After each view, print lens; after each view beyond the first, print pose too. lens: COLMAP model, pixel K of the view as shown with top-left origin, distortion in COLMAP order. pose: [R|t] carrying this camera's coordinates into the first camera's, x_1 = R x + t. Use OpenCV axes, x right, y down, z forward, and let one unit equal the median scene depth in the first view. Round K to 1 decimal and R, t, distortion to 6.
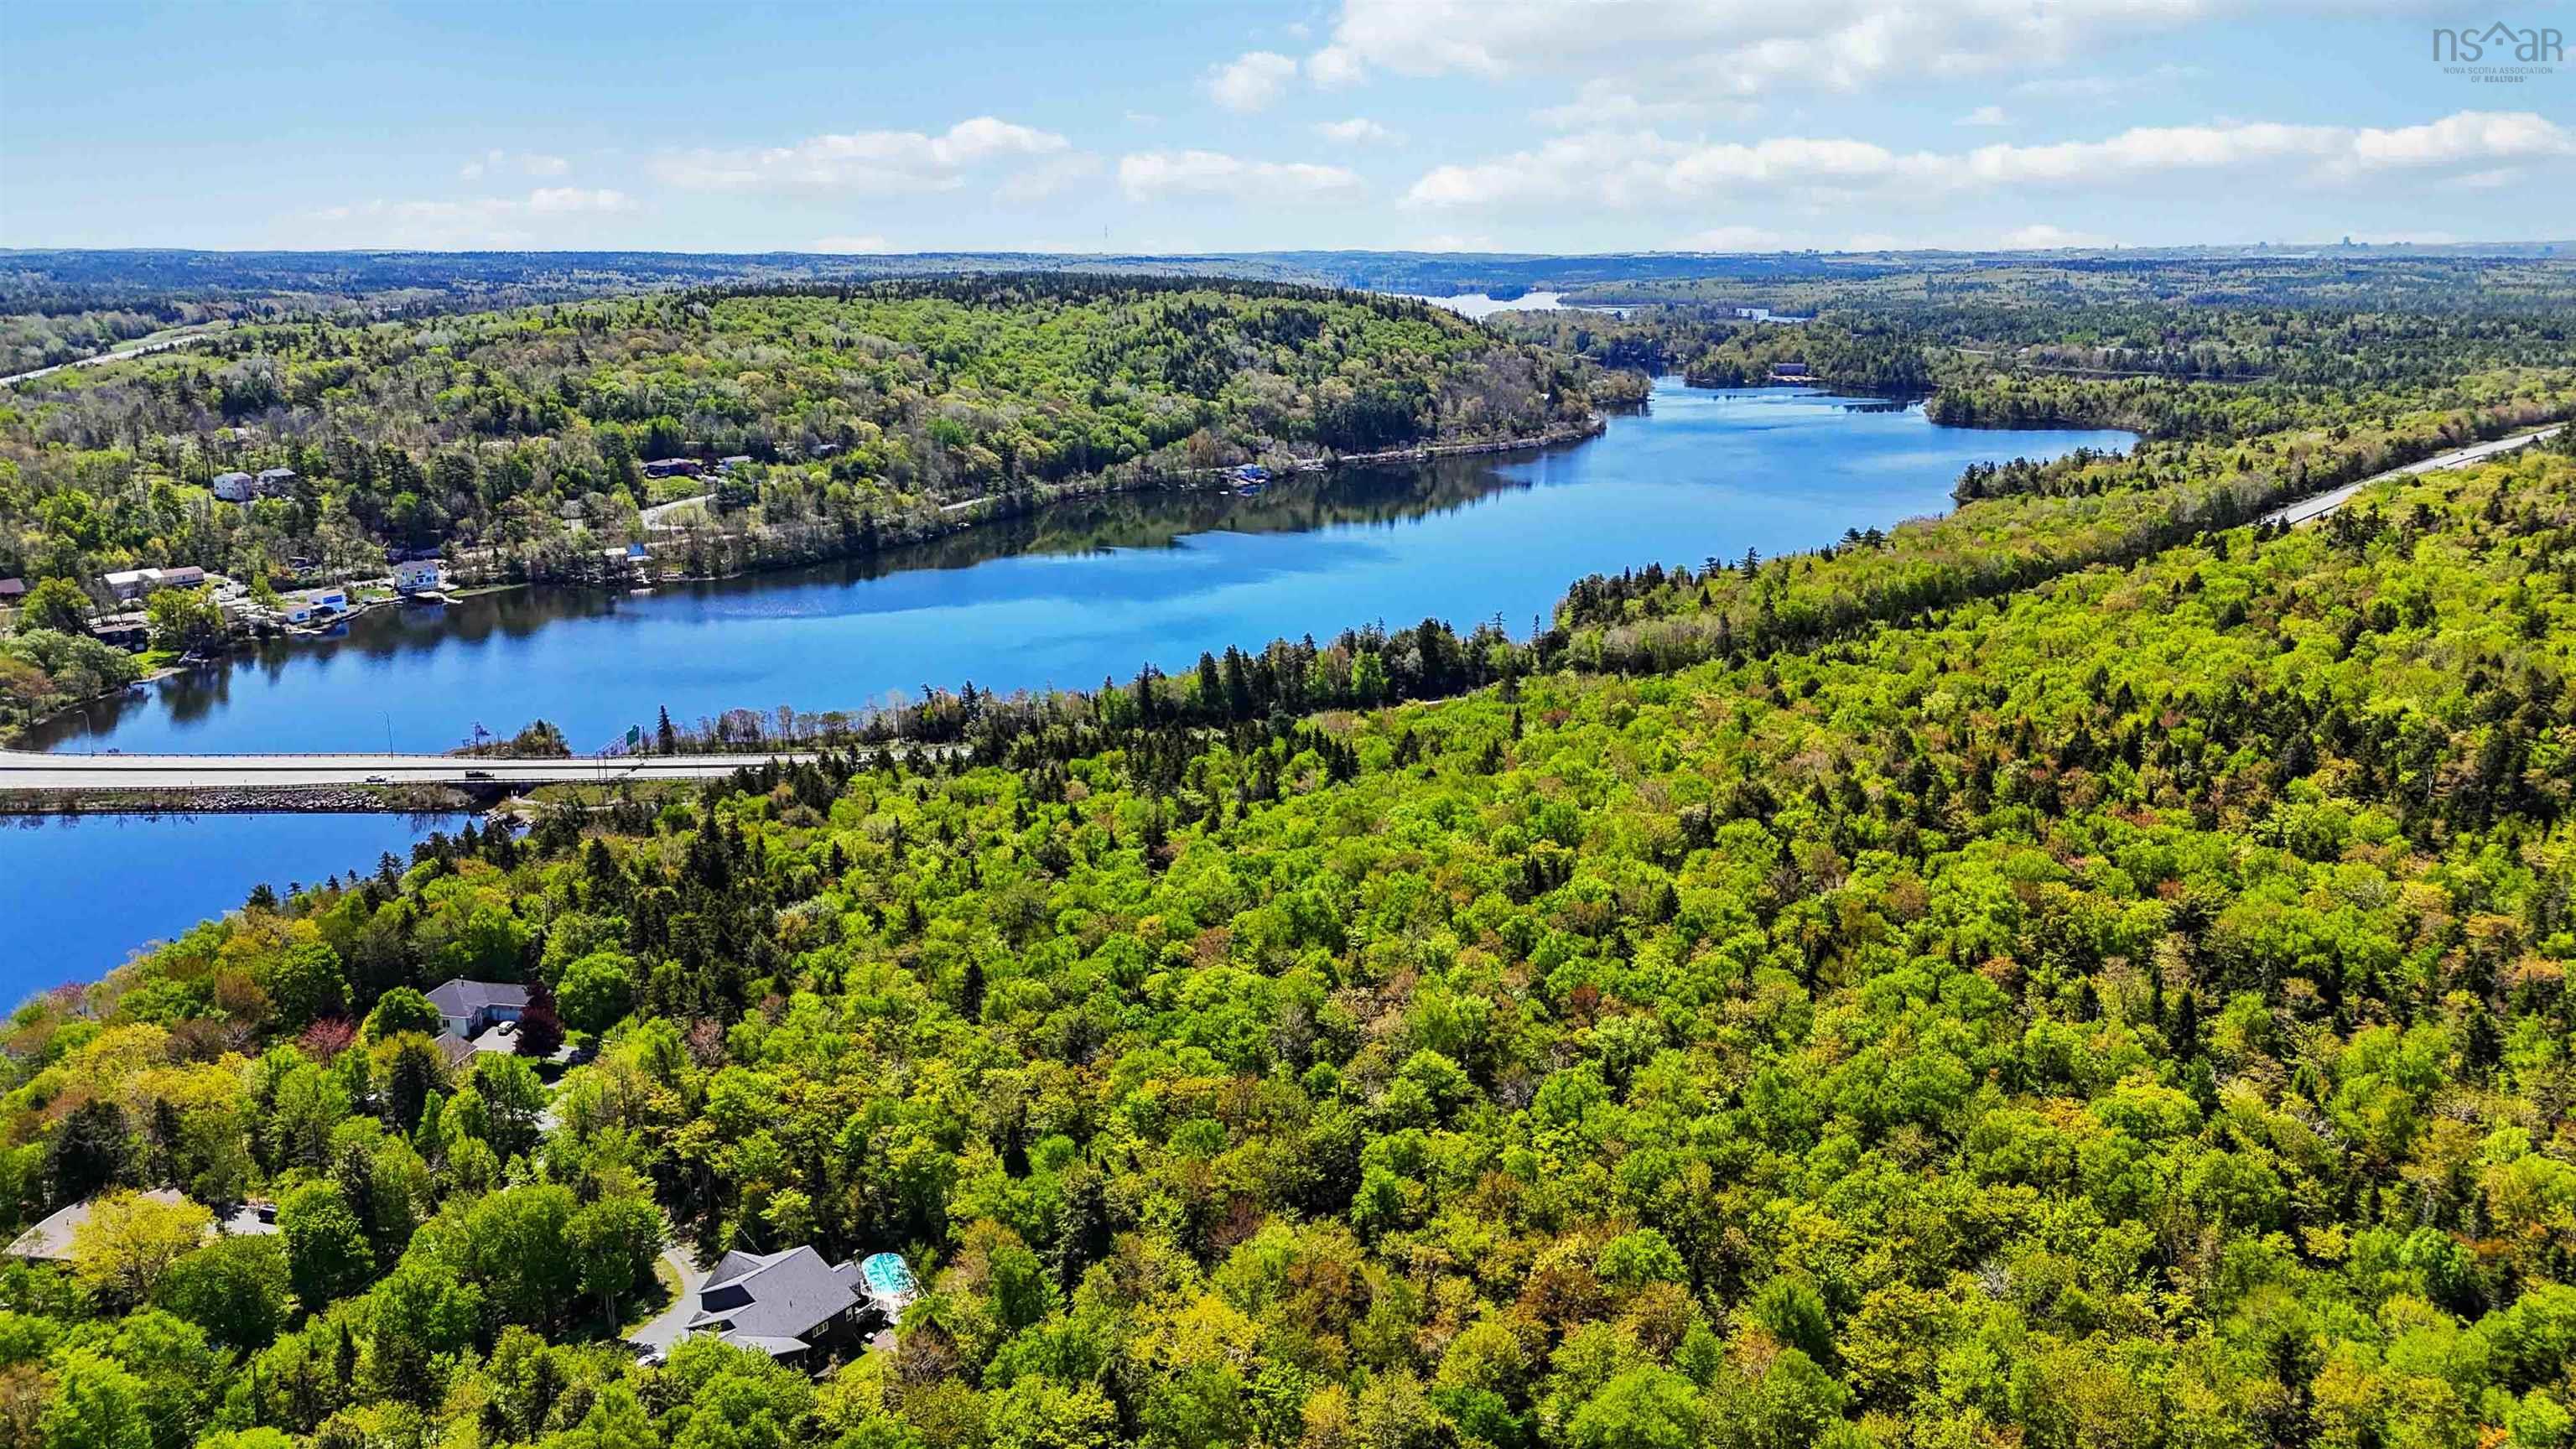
lens RADIAL K [[1887.1, 0, 1288.0], [0, 1887.1, 724.5], [0, 0, 1]] dist [0.073273, -0.066397]
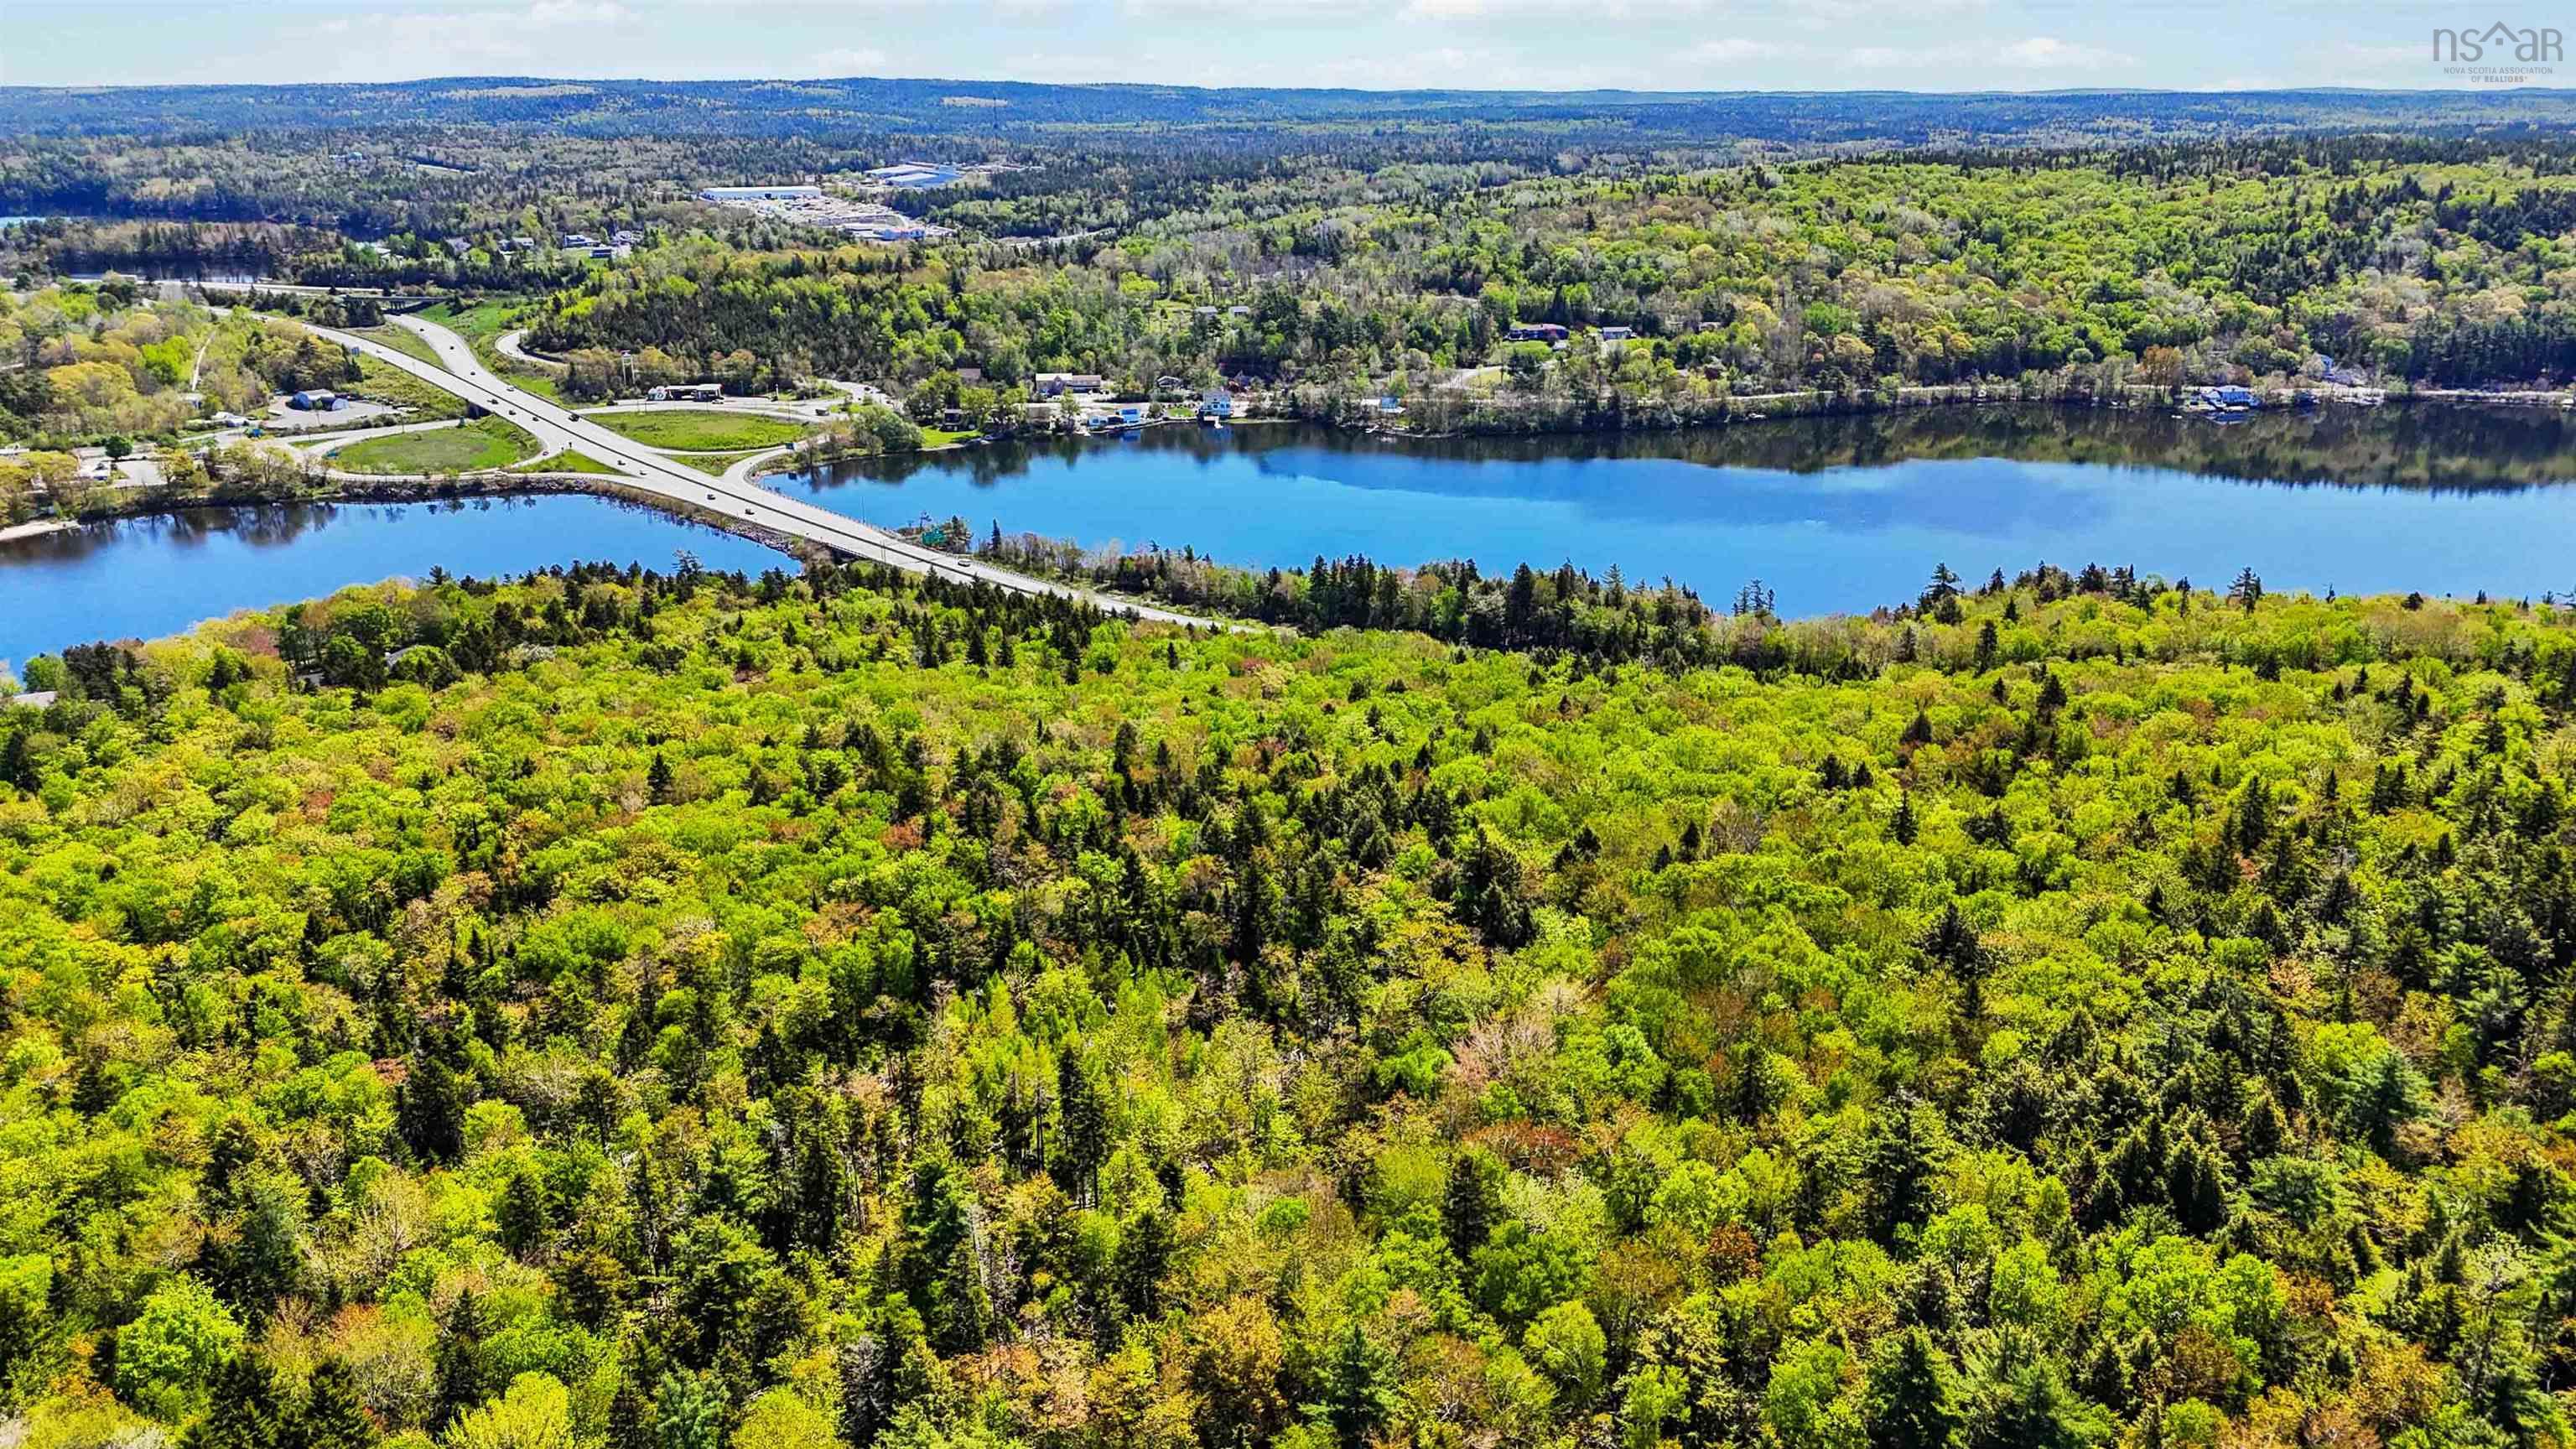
lens RADIAL K [[1887.1, 0, 1288.0], [0, 1887.1, 724.5], [0, 0, 1]] dist [0.073273, -0.066397]
pose [[0.668556, 0.238985, -0.704215, 0.359705], [-0.182476, 0.970725, 0.156192, -0.055164], [0.720927, 0.024079, 0.692593, 0.139758]]
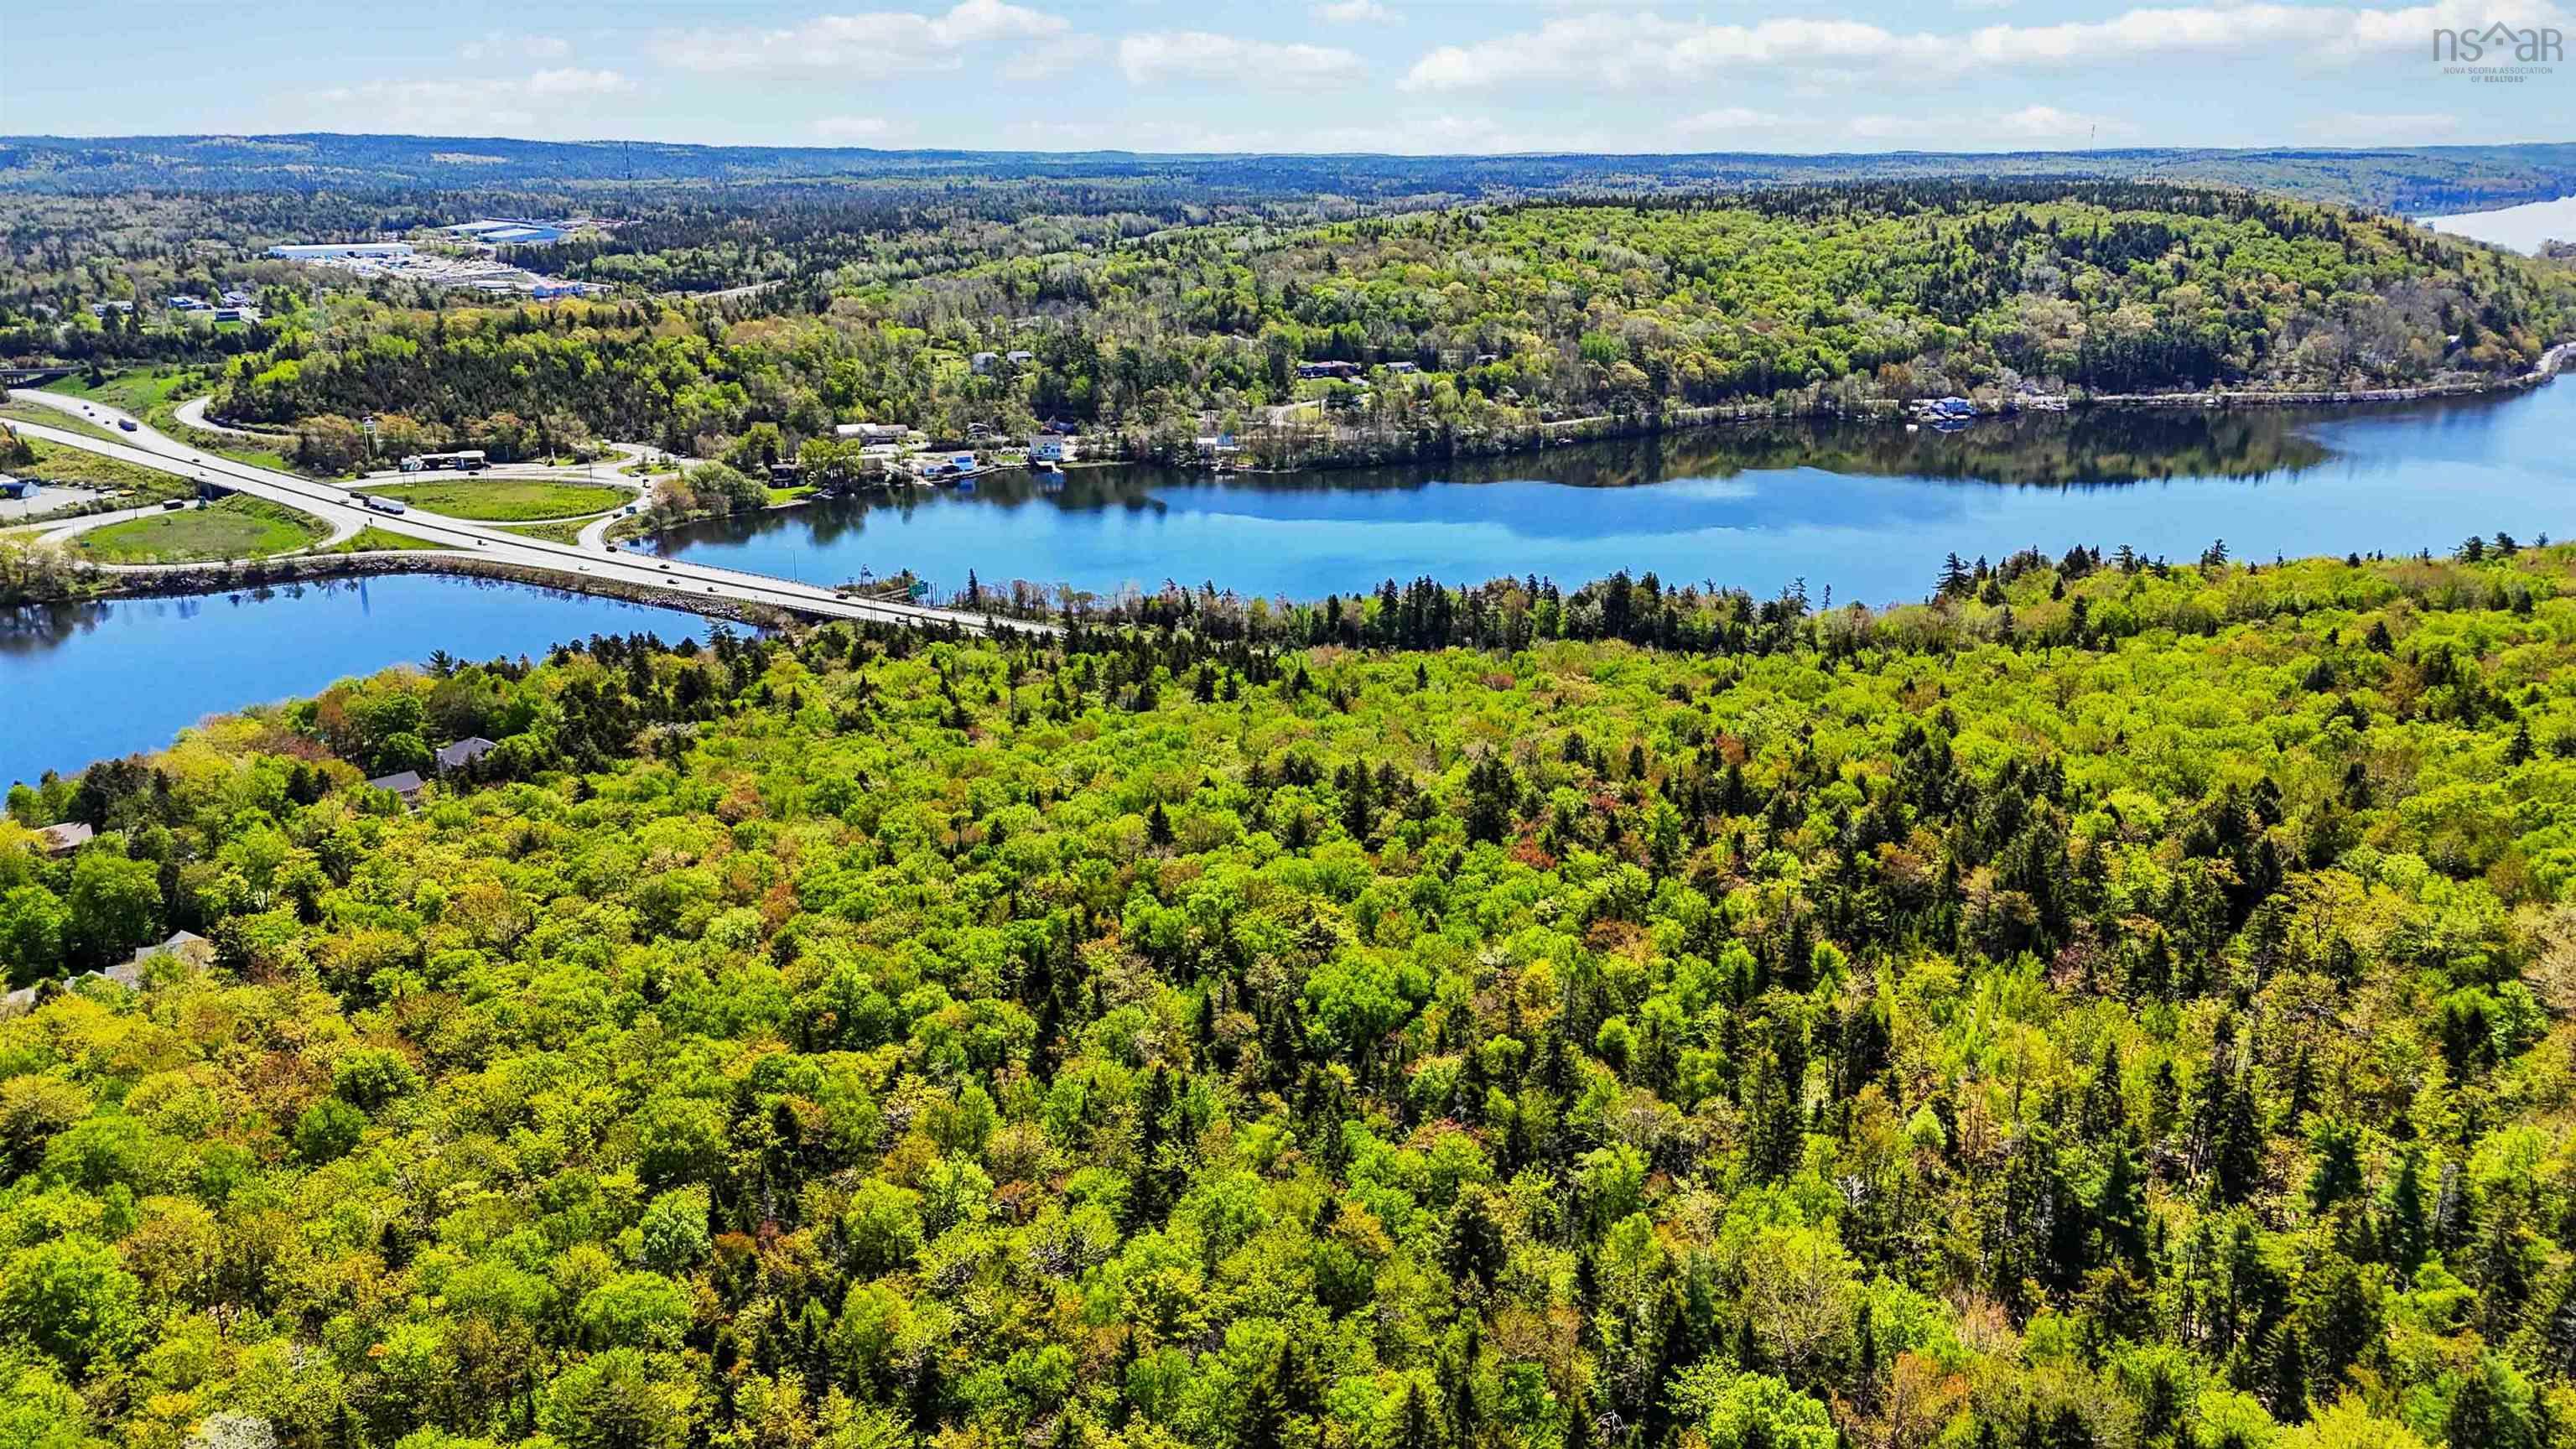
lens RADIAL K [[1887.1, 0, 1288.0], [0, 1887.1, 724.5], [0, 0, 1]] dist [0.073273, -0.066397]
pose [[0.838787, 0.158690, -0.520821, 0.235823], [-0.132566, 0.987320, 0.087328, -0.021832], [0.528075, -0.004206, 0.849187, 0.050535]]
